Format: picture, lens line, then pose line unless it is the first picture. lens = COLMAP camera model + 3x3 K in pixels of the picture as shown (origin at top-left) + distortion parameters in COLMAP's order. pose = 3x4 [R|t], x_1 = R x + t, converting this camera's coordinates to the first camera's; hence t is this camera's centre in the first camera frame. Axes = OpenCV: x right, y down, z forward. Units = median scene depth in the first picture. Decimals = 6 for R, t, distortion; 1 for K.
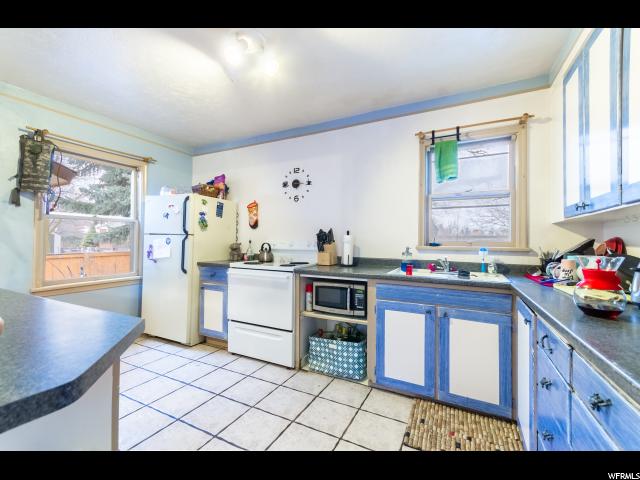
lens RADIAL K [[278.4, 0, 316.7], [0, 278.4, 238.1], [0, 0, 1]] dist [0.010084, 0.000466]
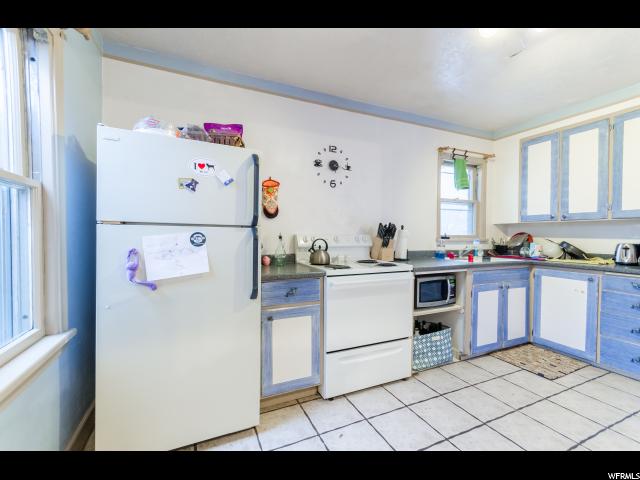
lens RADIAL K [[278.4, 0, 317.4], [0, 278.4, 240.1], [0, 0, 1]] dist [0.010084, 0.000466]
pose [[0.622171, -0.024163, 0.782508, -0.850139], [-0.005593, 0.999361, 0.035307, -0.006397], [-0.782861, -0.026344, 0.621638, 0.597990]]
